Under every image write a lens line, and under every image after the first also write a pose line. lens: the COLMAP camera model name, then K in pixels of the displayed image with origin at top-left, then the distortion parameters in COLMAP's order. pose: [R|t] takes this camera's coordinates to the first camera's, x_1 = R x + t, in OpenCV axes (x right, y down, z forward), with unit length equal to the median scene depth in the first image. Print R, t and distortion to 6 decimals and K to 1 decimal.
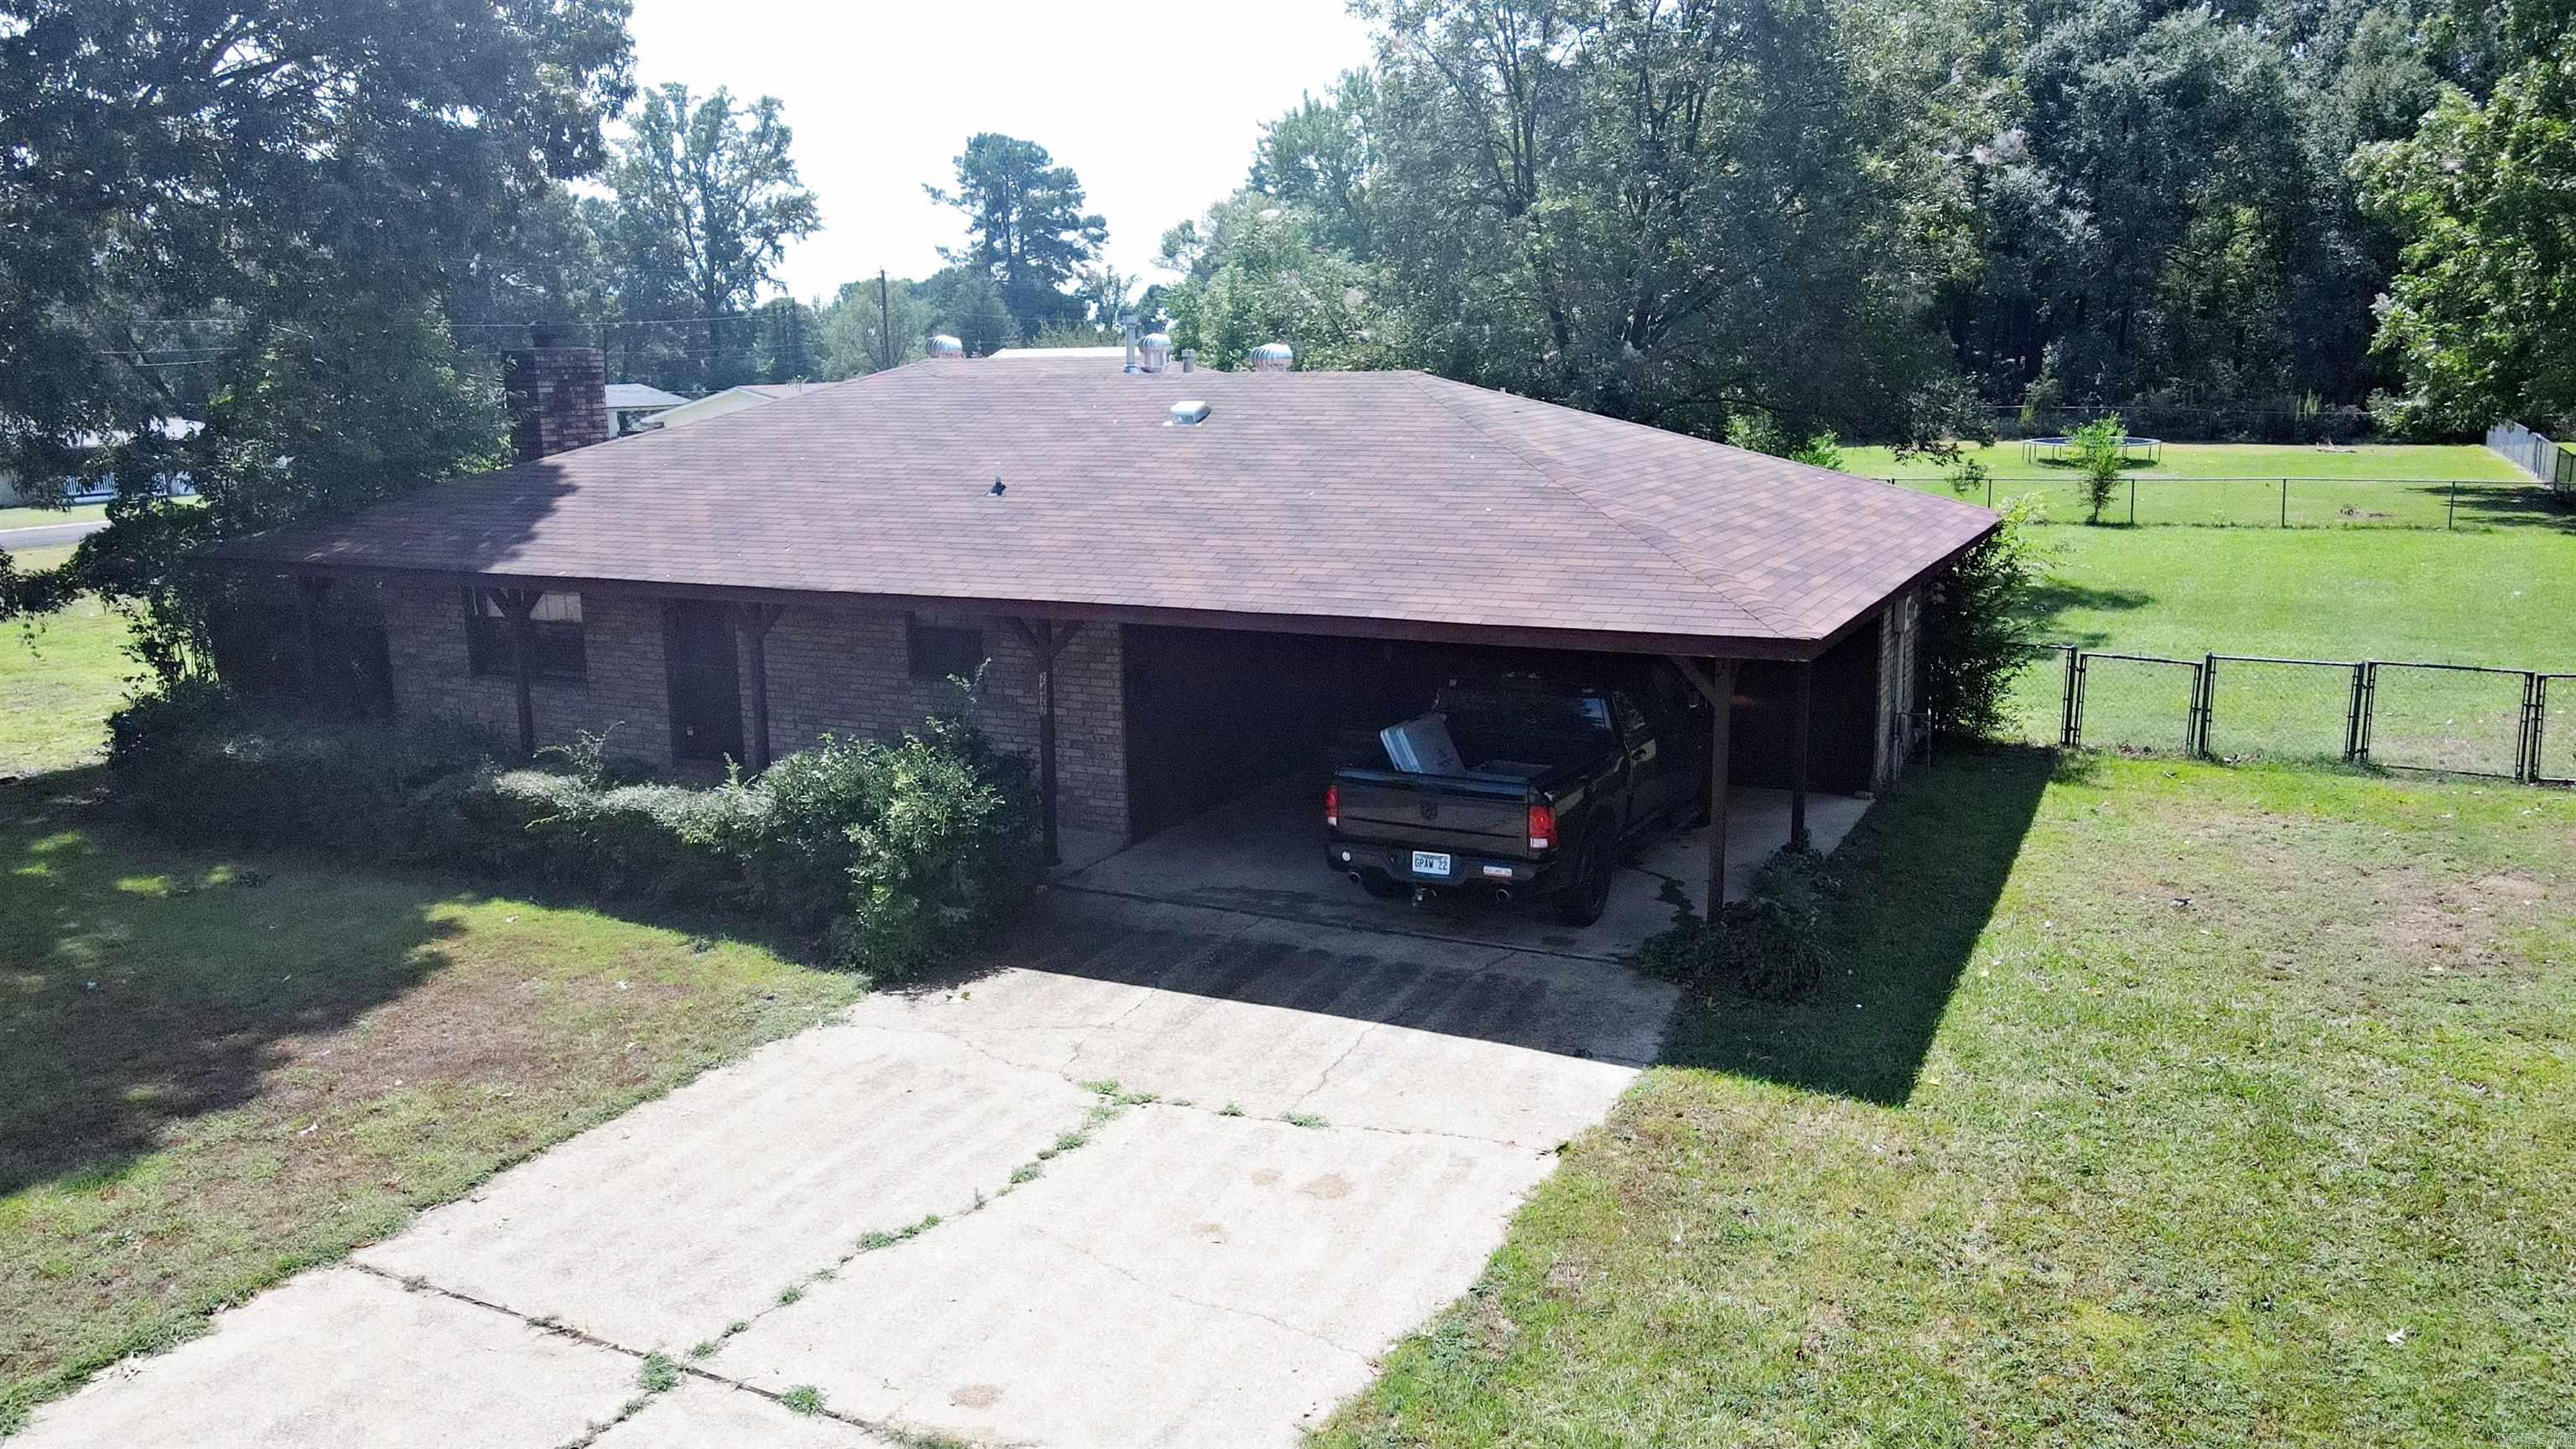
lens RADIAL K [[1898.0, 0, 1288.0], [0, 1898.0, 724.5], [0, 0, 1]] dist [0.000638, 0.026509]
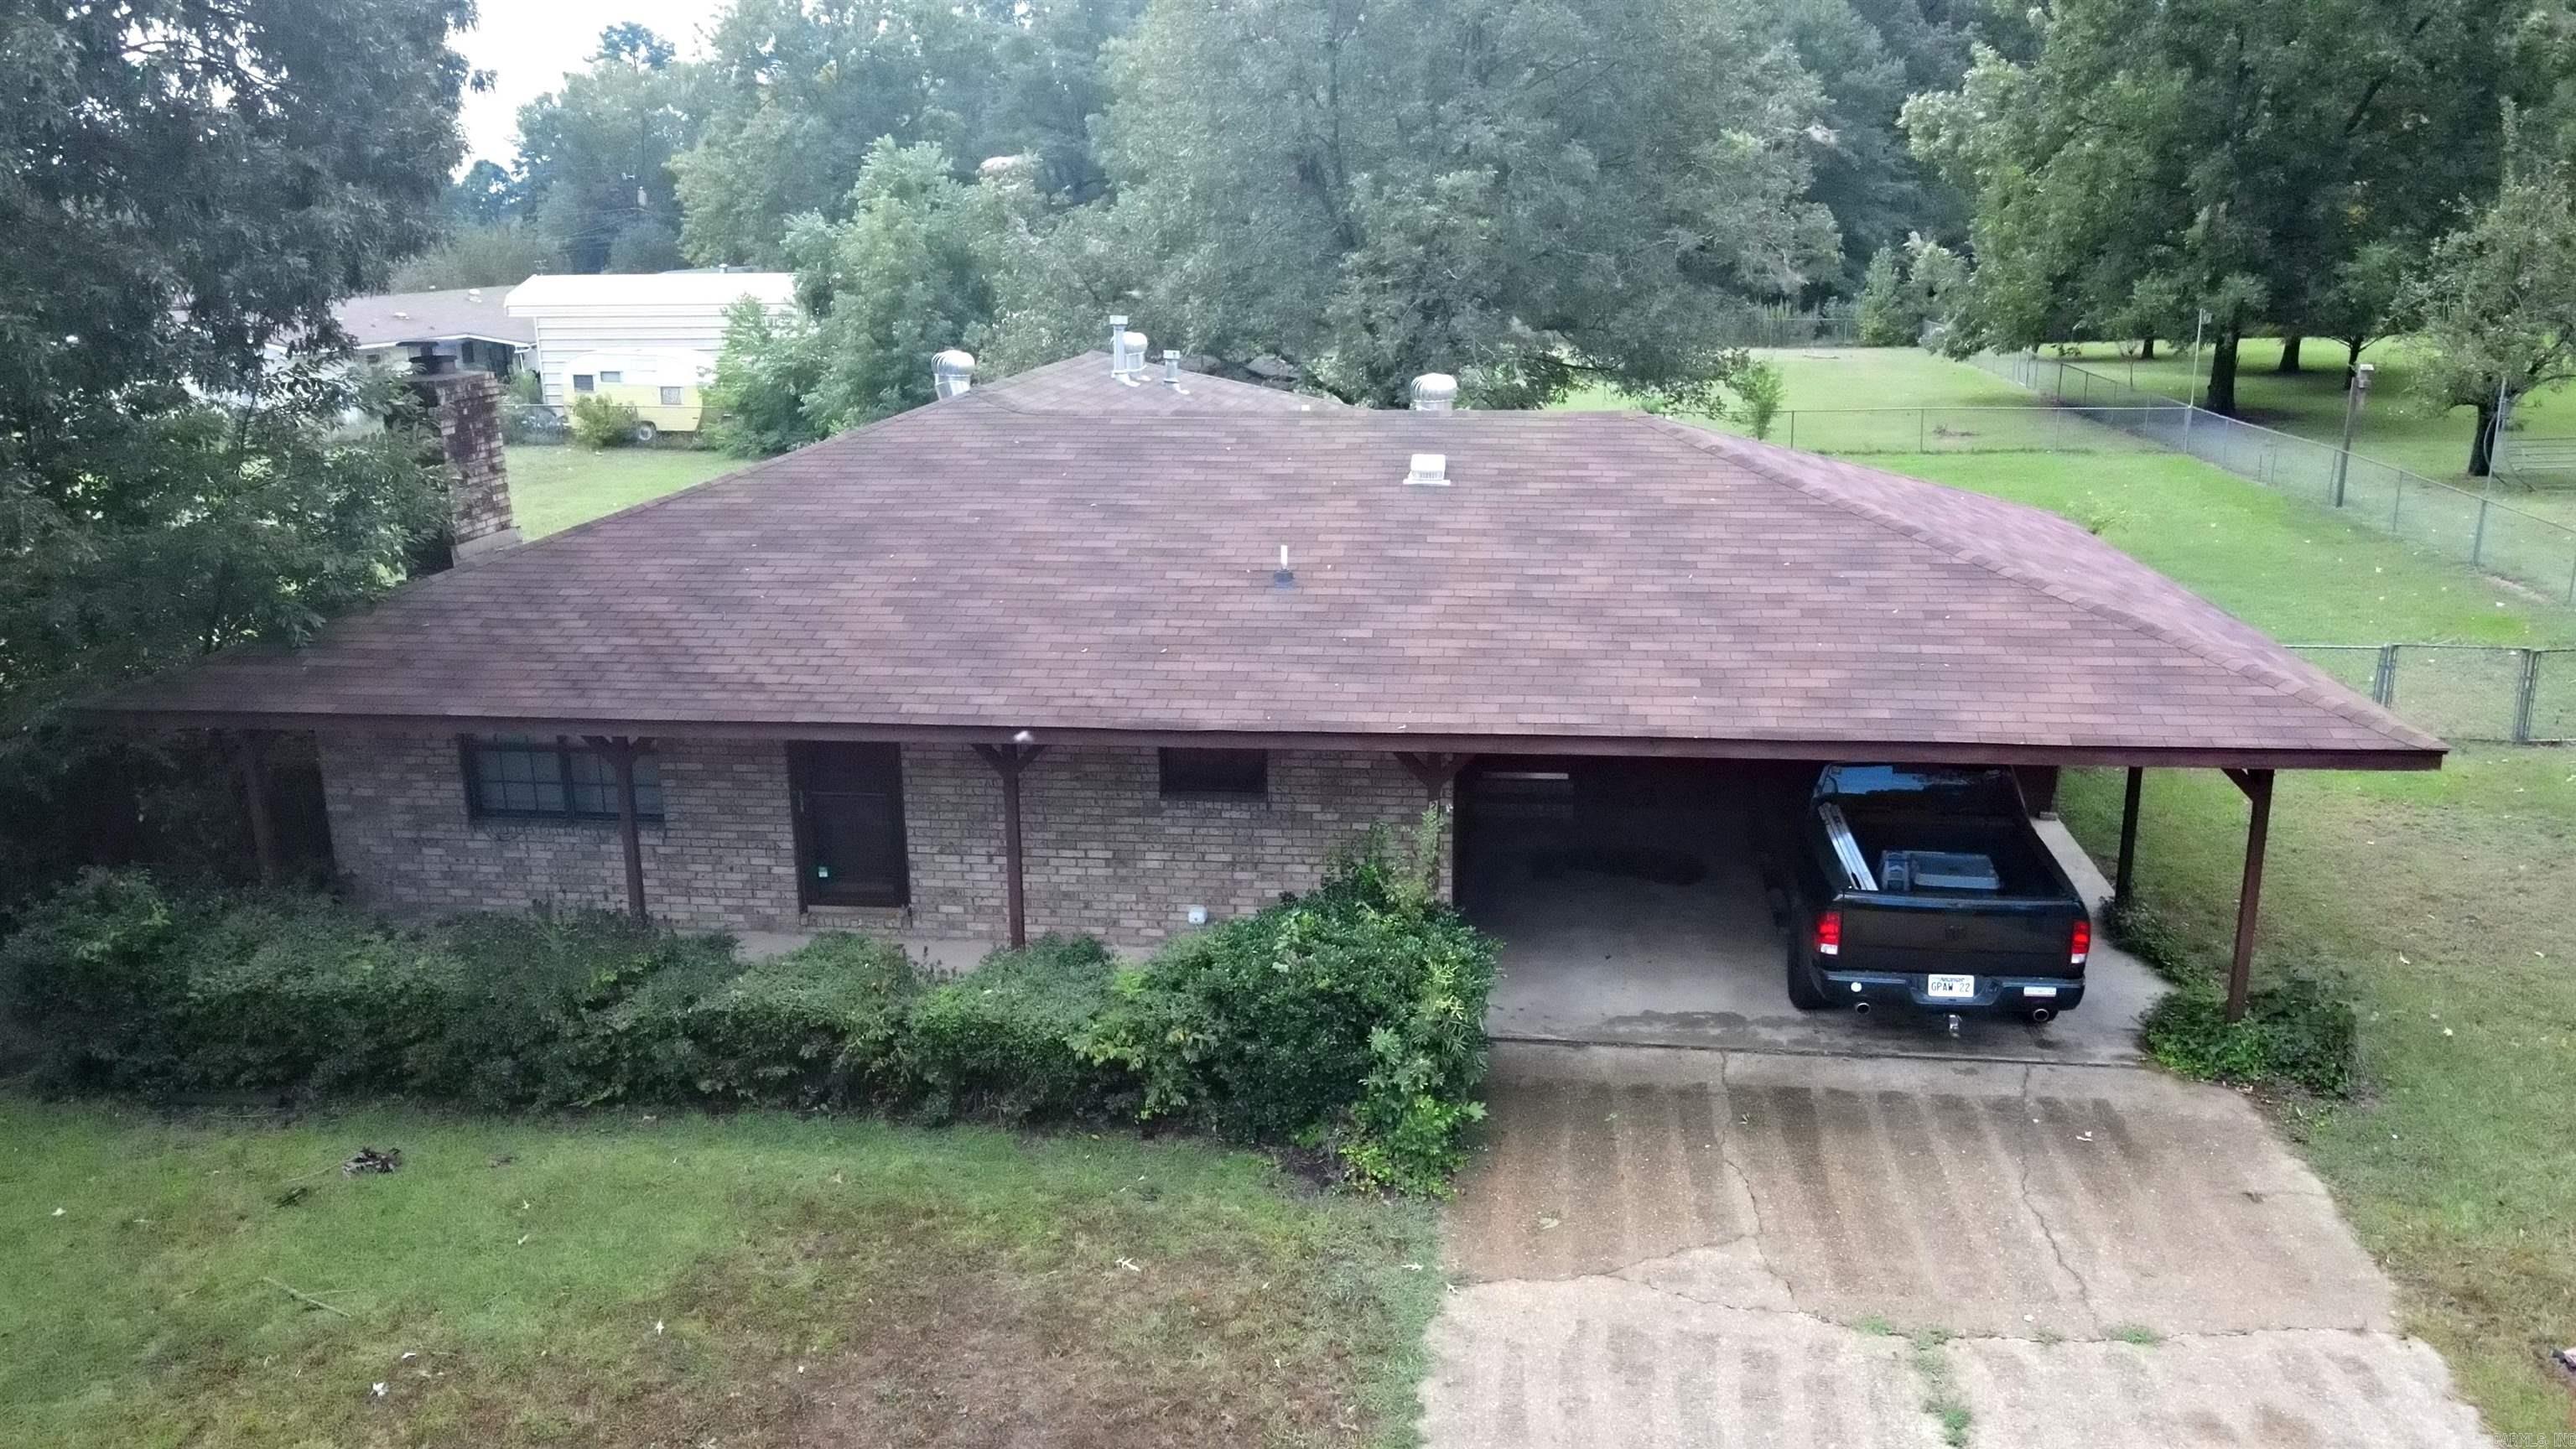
lens RADIAL K [[1898.0, 0, 1288.0], [0, 1898.0, 724.5], [0, 0, 1]] dist [0.000638, 0.026509]
pose [[0.941255, -0.085445, 0.326708, -0.534904], [0.064343, 0.995114, 0.074884, -0.148762], [-0.331511, -0.049464, 0.942154, 0.229418]]
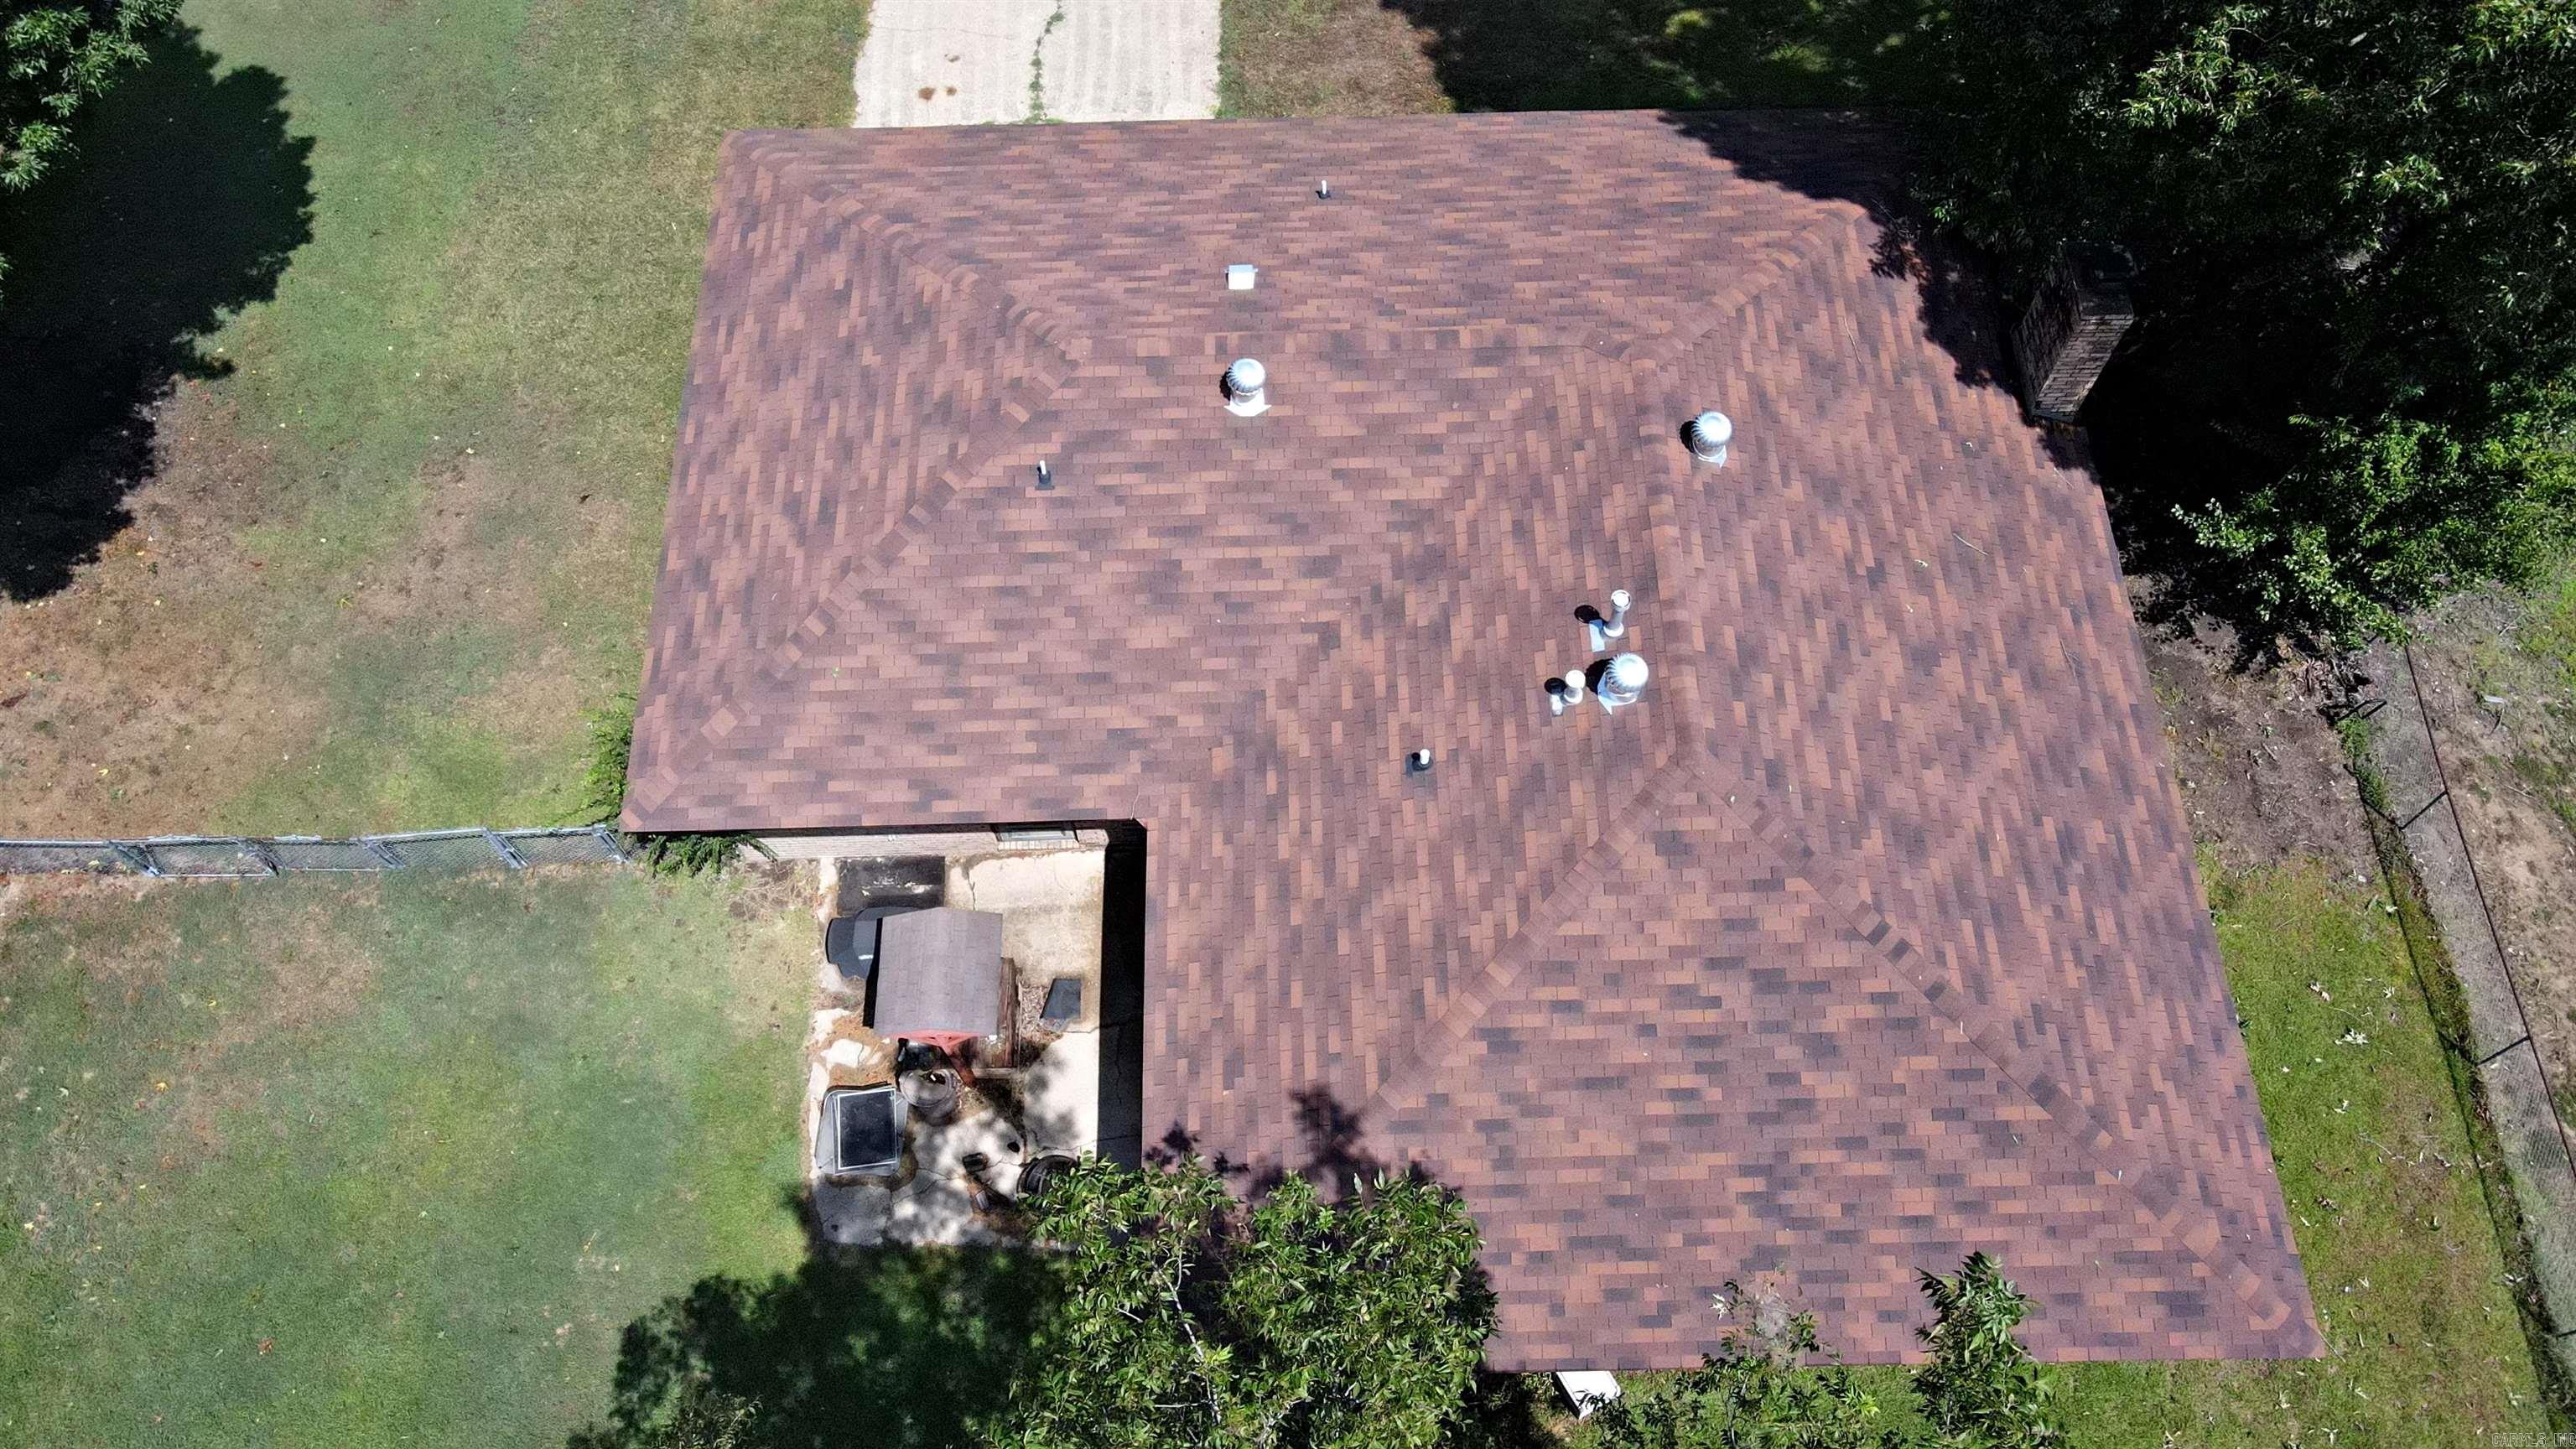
lens RADIAL K [[1827.6, 0, 1288.0], [0, 1827.6, 724.5], [0, 0, 1]] dist [-0.004379, -0.000614]
pose [[-0.879677, 0.443382, -0.171990, 0.309681], [-0.056616, 0.261441, 0.963557, -1.542670], [0.472189, 0.857357, -0.204881, 1.916467]]
